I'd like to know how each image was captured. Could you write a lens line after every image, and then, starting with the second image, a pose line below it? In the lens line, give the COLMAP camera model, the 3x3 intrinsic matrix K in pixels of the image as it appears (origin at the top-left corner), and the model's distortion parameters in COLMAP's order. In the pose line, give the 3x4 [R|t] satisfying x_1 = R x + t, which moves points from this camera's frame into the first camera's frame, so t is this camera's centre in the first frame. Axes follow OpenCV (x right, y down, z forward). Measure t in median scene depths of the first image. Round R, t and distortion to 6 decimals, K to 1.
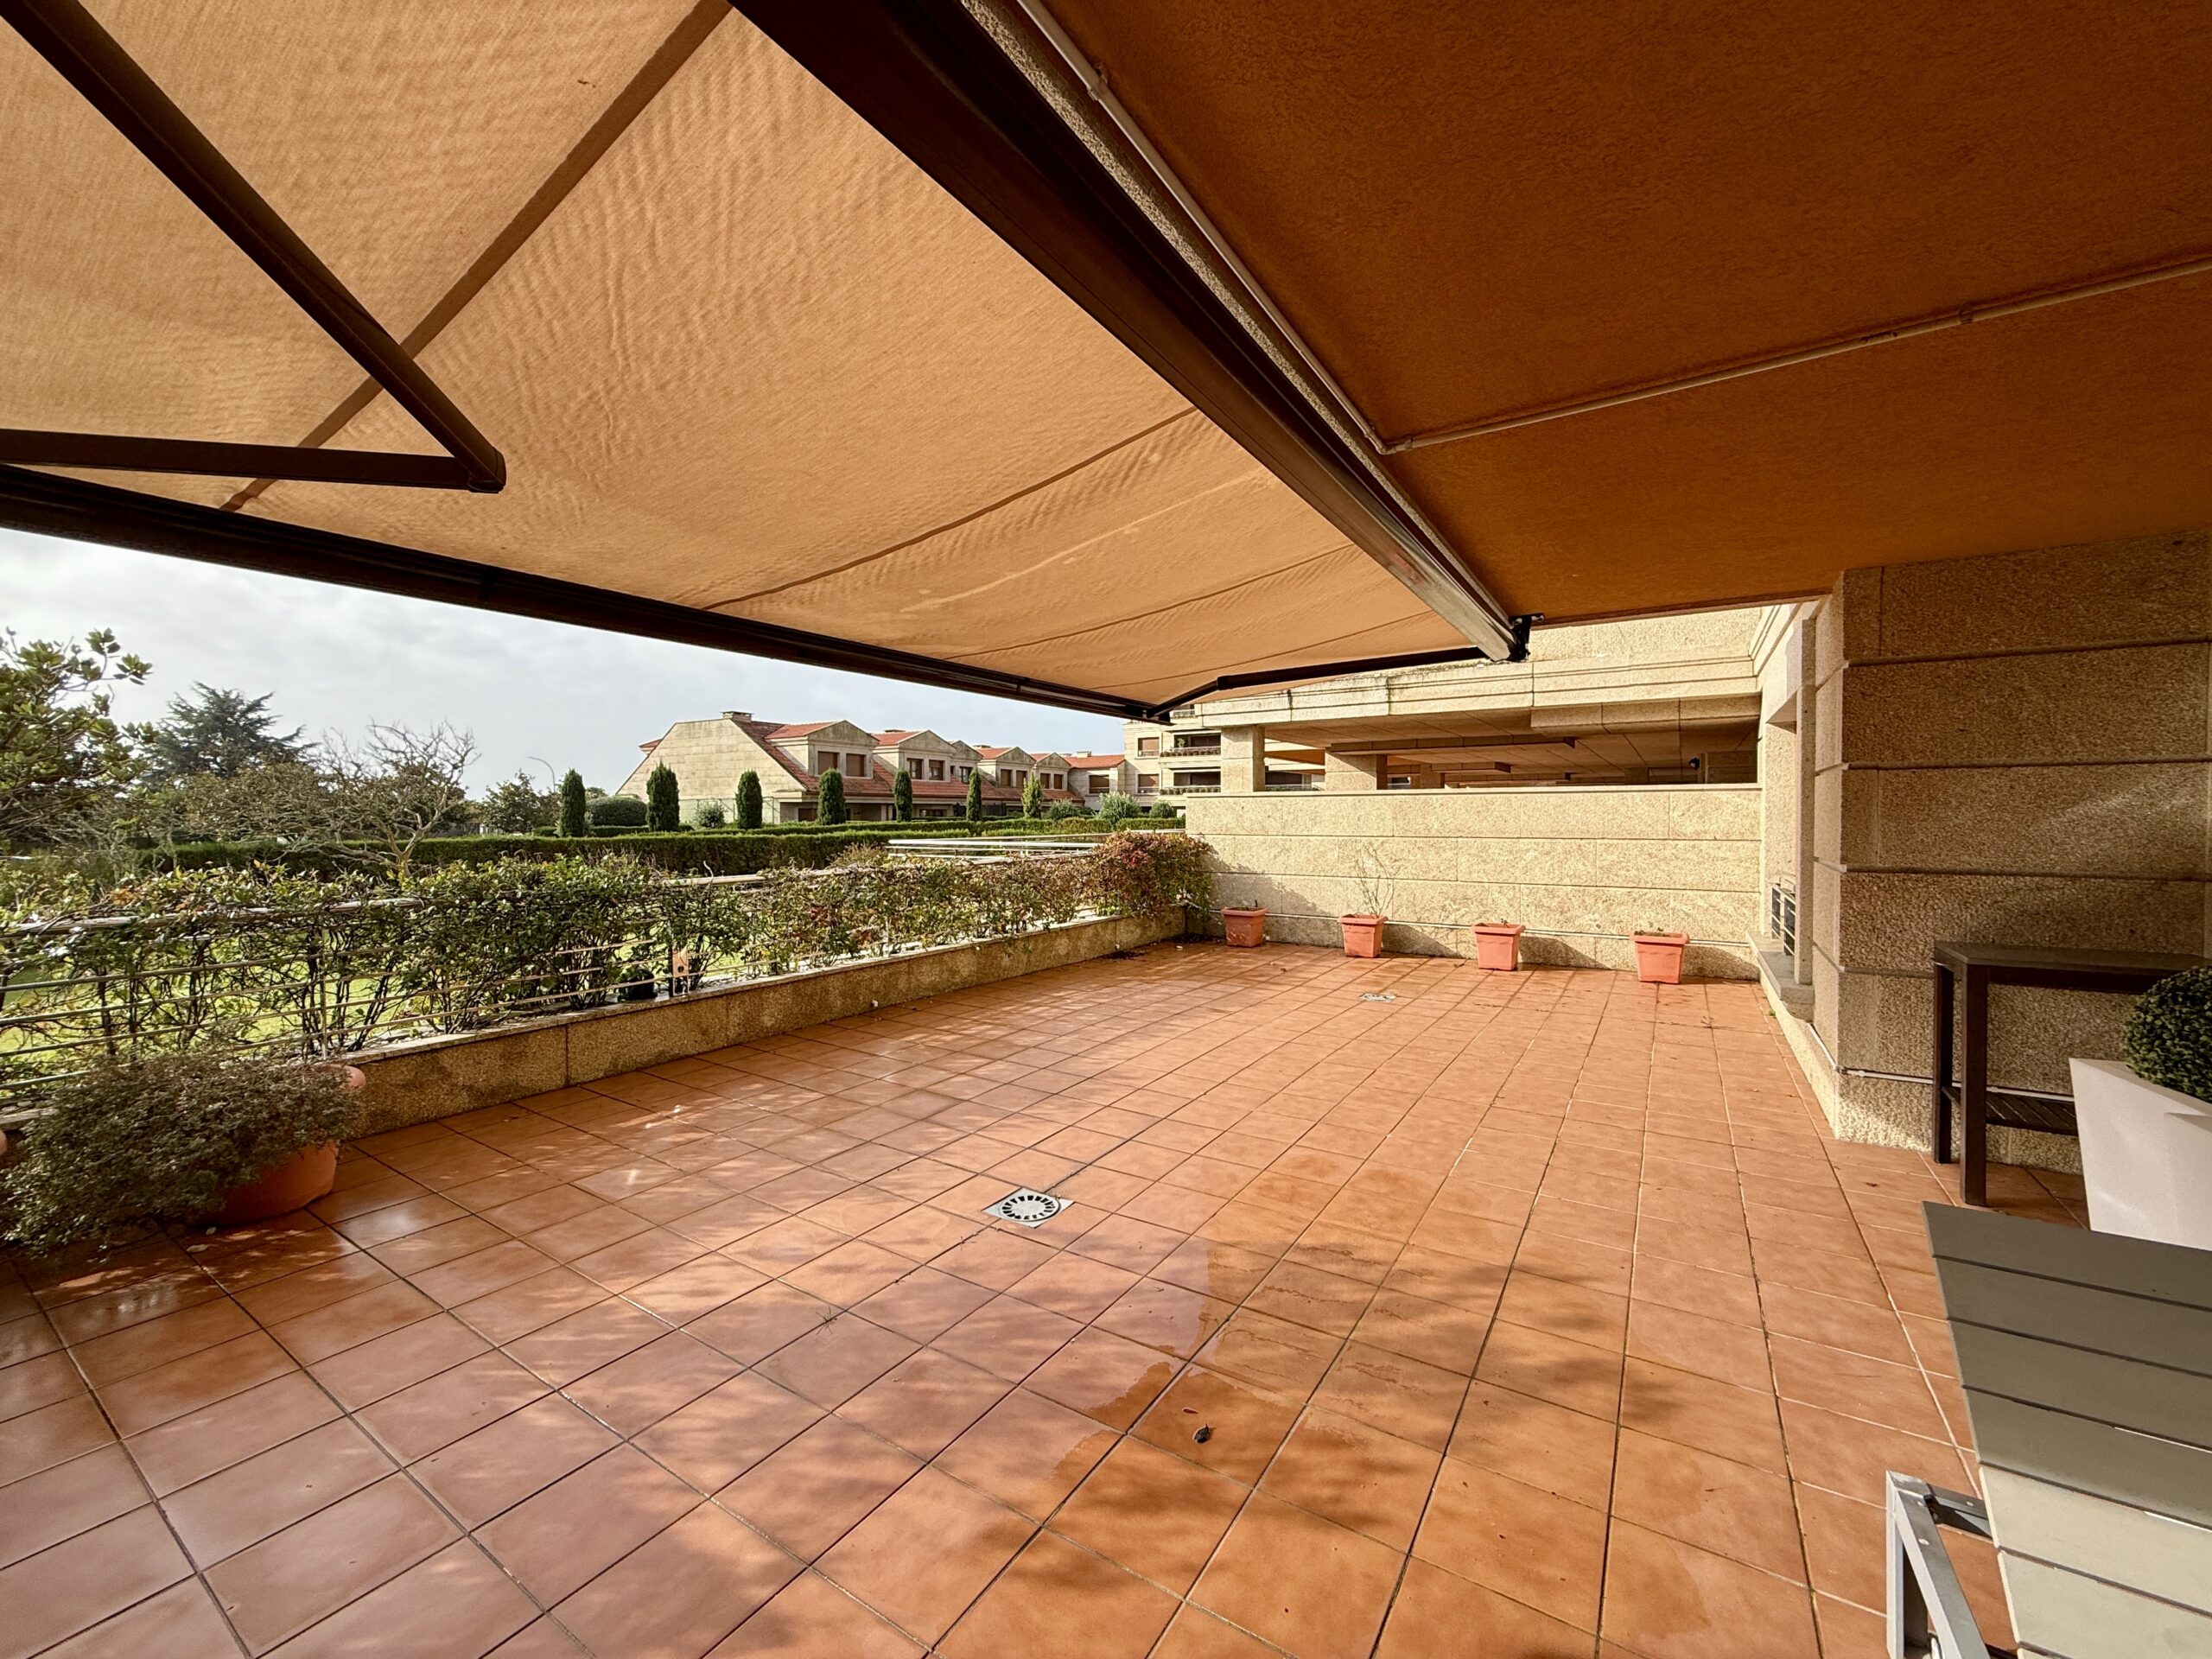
lens RADIAL K [[879.5, 0, 1101.1], [0, 879.5, 830.8], [0, 0, 1]] dist [0.000278, -0.000098]
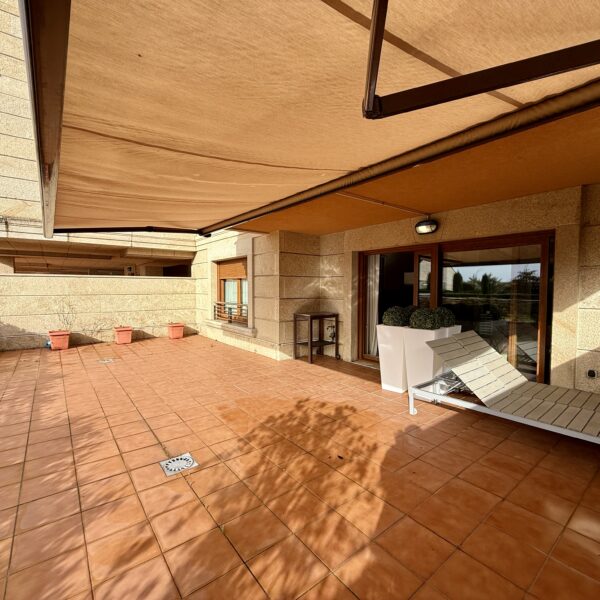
lens RADIAL K [[318.4, 0, 297.7], [0, 318.4, 301.1], [0, 0, 1]] dist [-0.000467, 0.000010]
pose [[0.330365, -0.039206, 0.943039, -0.517766], [0.012791, 0.999231, 0.037061, -0.002389], [-0.943767, -0.000181, 0.330612, 0.331611]]
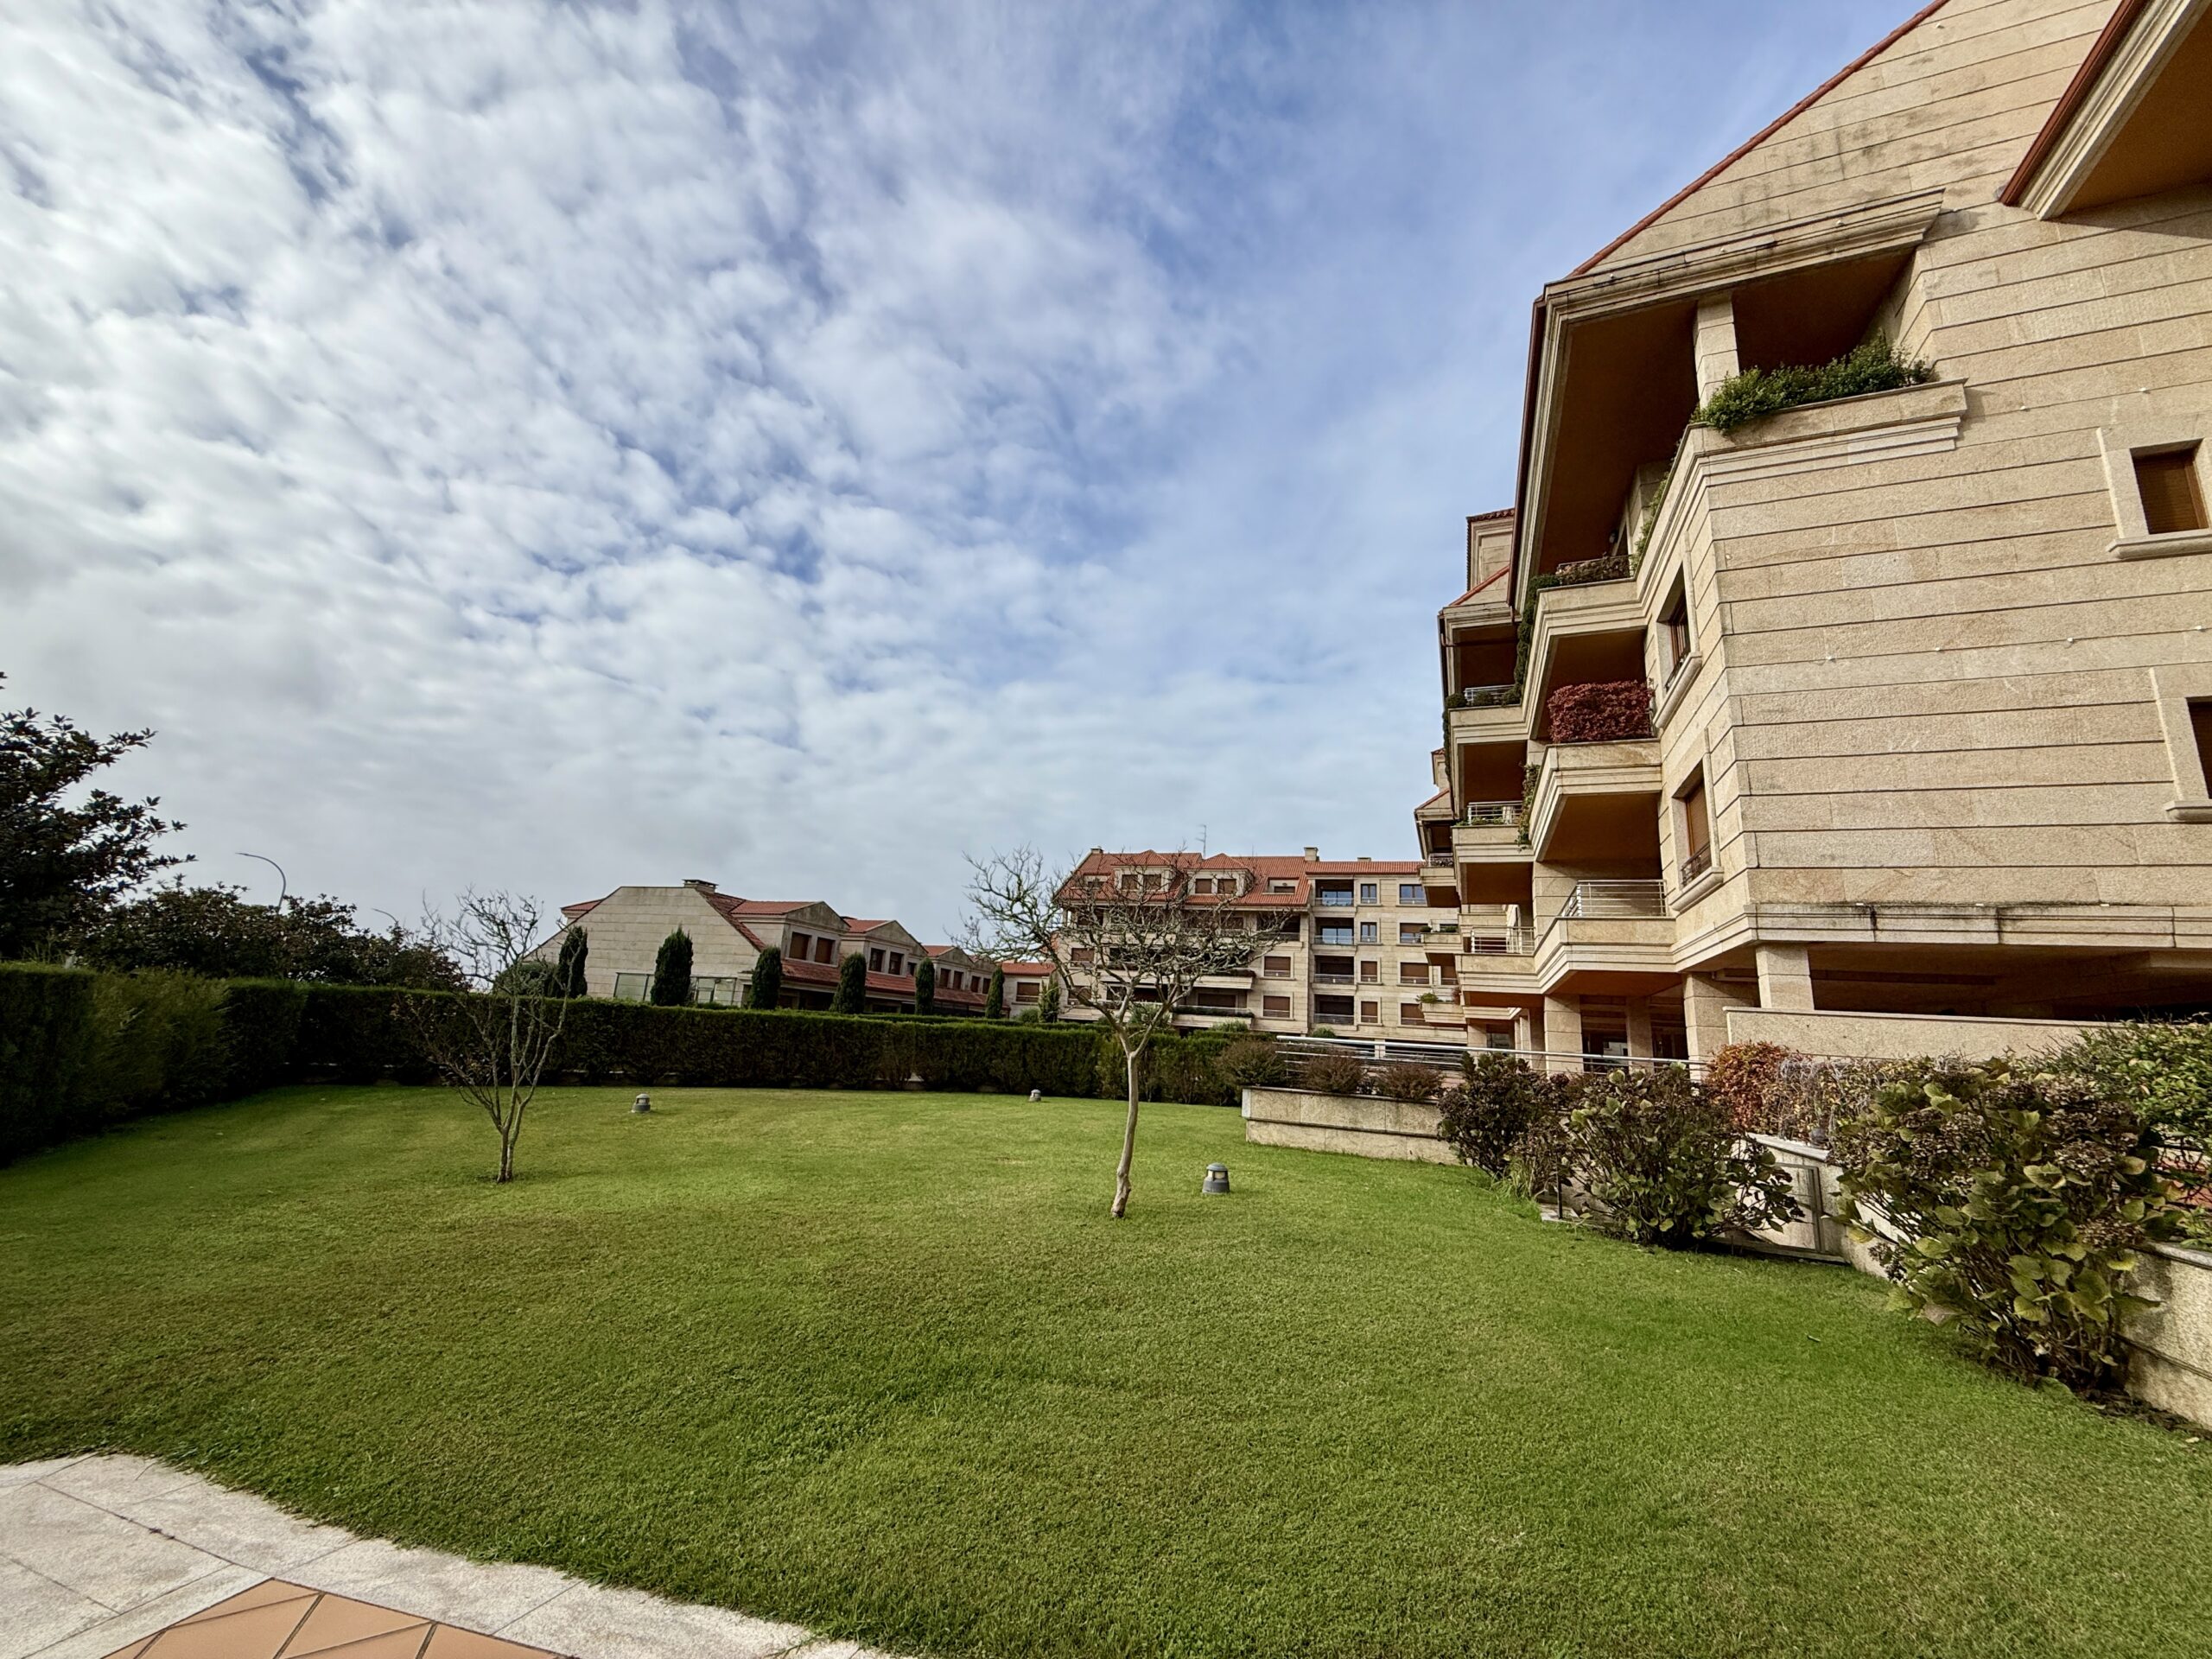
lens RADIAL K [[879.5, 0, 1101.1], [0, 879.5, 830.8], [0, 0, 1]] dist [0.000278, -0.000098]
pose [[0.979031, 0.109878, 0.171540, -1.789534], [-0.065454, 0.967085, -0.245890, 0.124874], [-0.192911, 0.229506, 0.953998, 0.371932]]
